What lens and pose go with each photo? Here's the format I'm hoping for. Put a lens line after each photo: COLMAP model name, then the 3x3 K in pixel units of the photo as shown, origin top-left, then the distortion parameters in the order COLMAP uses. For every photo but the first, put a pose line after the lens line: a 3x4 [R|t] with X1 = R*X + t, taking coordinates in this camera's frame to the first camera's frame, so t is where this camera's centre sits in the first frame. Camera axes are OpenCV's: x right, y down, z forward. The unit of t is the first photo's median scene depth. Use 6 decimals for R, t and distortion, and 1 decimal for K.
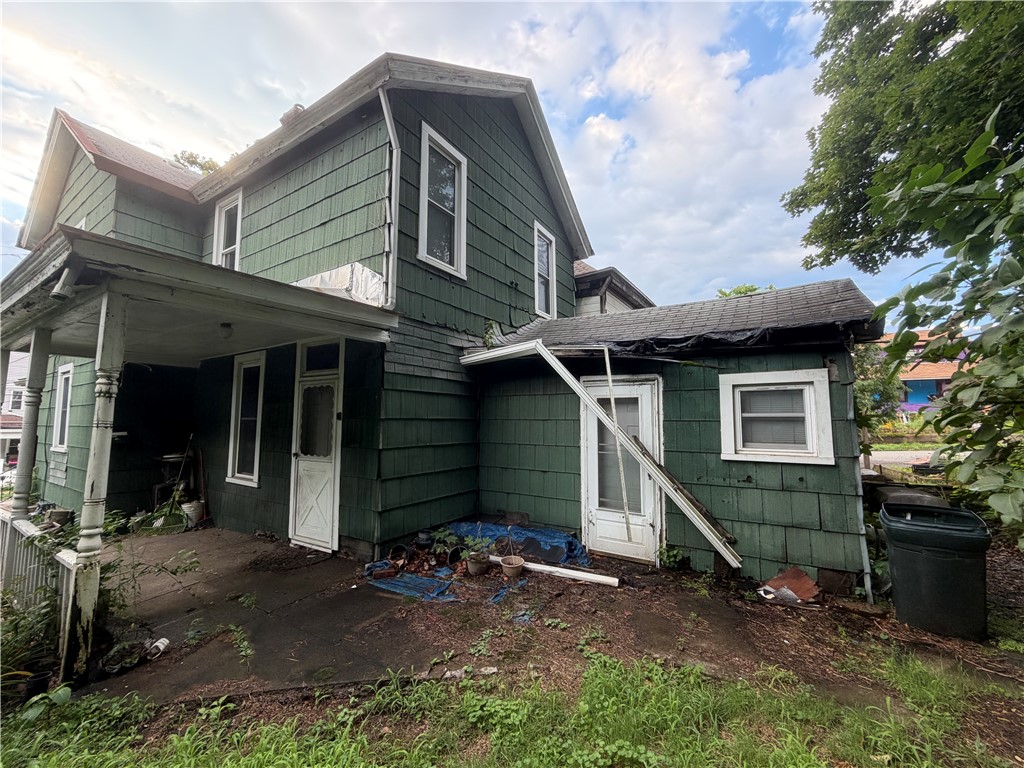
lens RADIAL K [[411.3, 0, 508.8], [0, 411.3, 384.0], [0, 0, 1]] dist [0.000478, 0.000002]
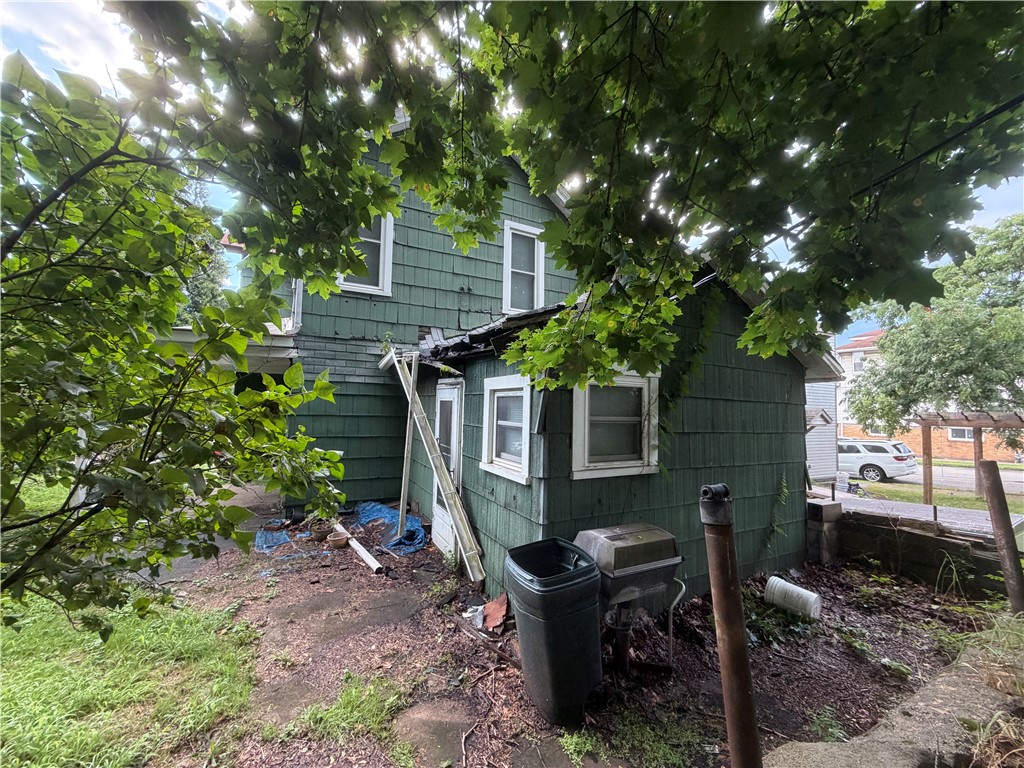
lens RADIAL K [[411.3, 0, 508.8], [0, 411.3, 384.0], [0, 0, 1]] dist [0.000478, 0.000002]
pose [[0.866310, -0.009397, -0.499418, 0.845552], [0.023745, 0.999467, 0.022384, -0.025782], [0.498942, -0.031250, 0.866072, 0.169366]]
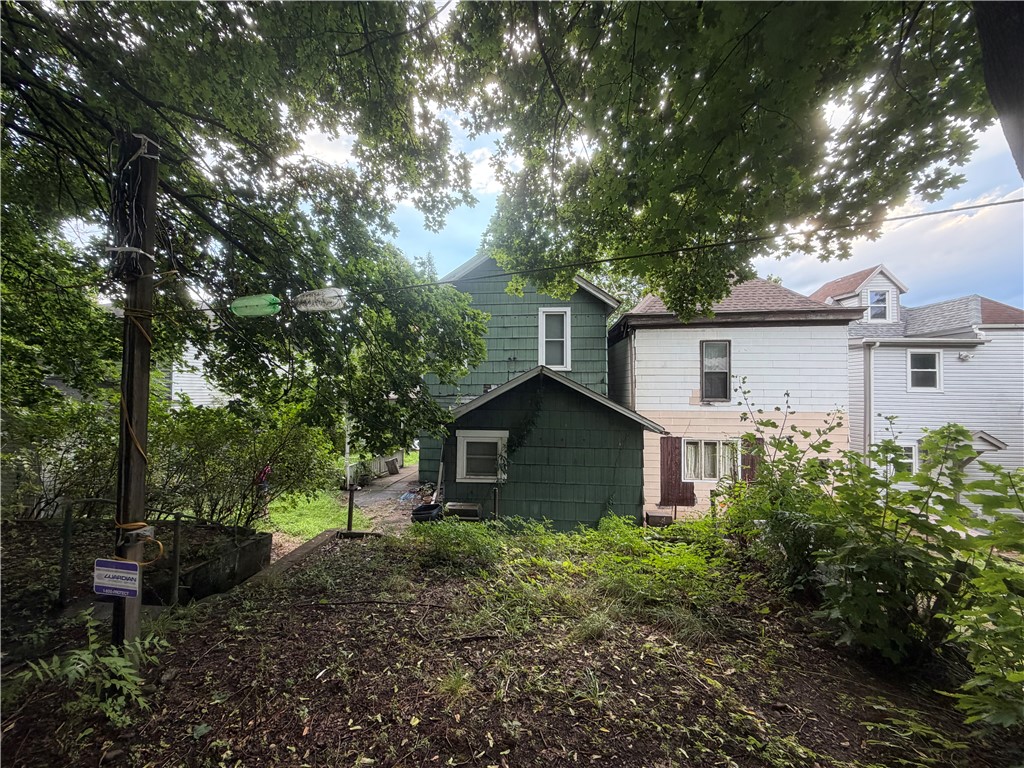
lens RADIAL K [[411.3, 0, 508.8], [0, 411.3, 384.0], [0, 0, 1]] dist [0.000478, 0.000002]
pose [[0.448923, -0.018220, -0.893385, 2.011386], [0.075125, 0.997022, 0.017417, -0.222982], [0.890407, -0.074934, 0.448955, 0.287264]]
